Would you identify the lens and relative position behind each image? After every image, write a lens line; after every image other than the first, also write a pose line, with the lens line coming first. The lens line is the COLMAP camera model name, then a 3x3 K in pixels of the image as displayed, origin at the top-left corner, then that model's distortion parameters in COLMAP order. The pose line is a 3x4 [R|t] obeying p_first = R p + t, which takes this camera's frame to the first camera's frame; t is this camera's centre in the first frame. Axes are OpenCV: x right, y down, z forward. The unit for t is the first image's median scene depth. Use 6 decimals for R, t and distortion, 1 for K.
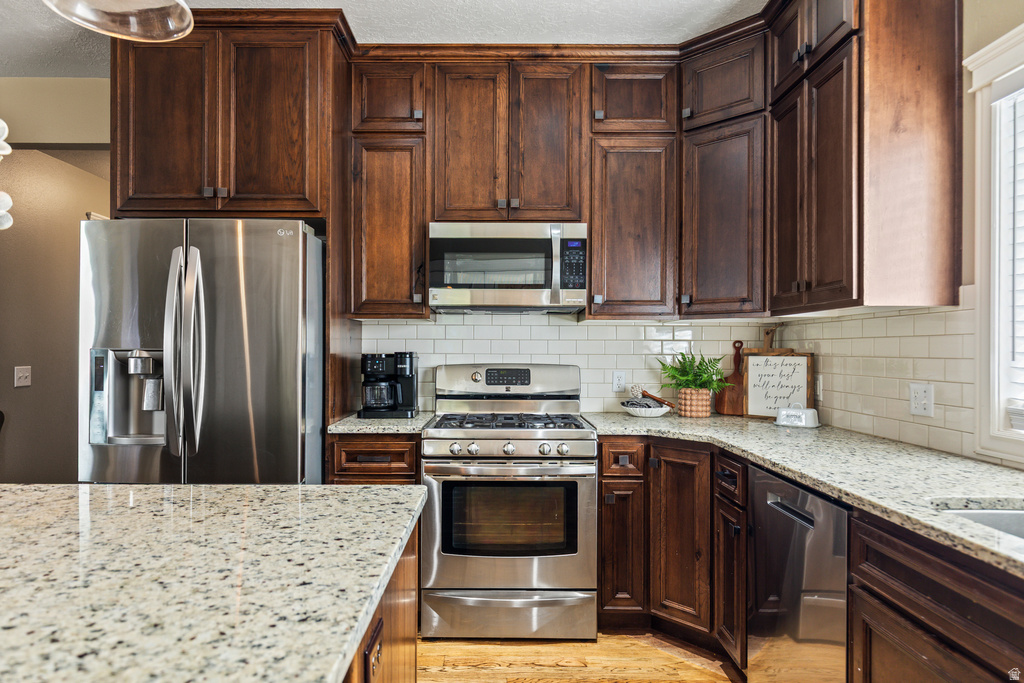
lens RADIAL K [[615.1, 0, 513.0], [0, 615.1, 349.0], [0, 0, 1]] dist [0.003968, -0.000103]
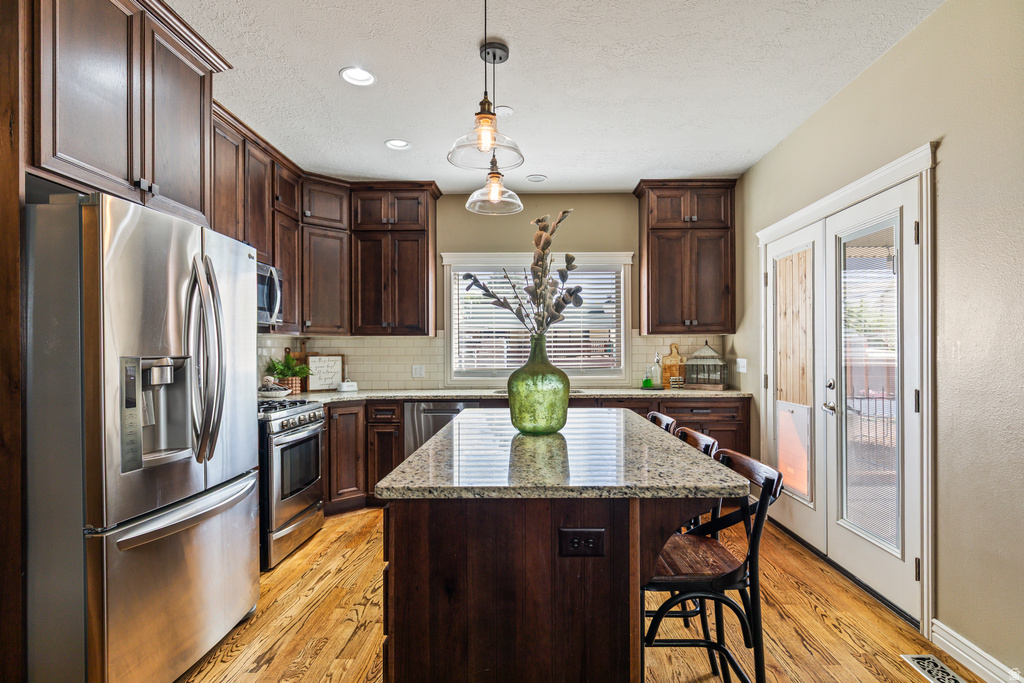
lens RADIAL K [[527.6, 0, 520.4], [0, 527.6, 349.3], [0, 0, 1]] dist [0.004587, -0.000342]
pose [[0.011985, 0.000095, 0.999928, -1.245427], [0.002227, 0.999998, -0.000122, -0.008473], [-0.999926, 0.002229, 0.011985, 0.425217]]
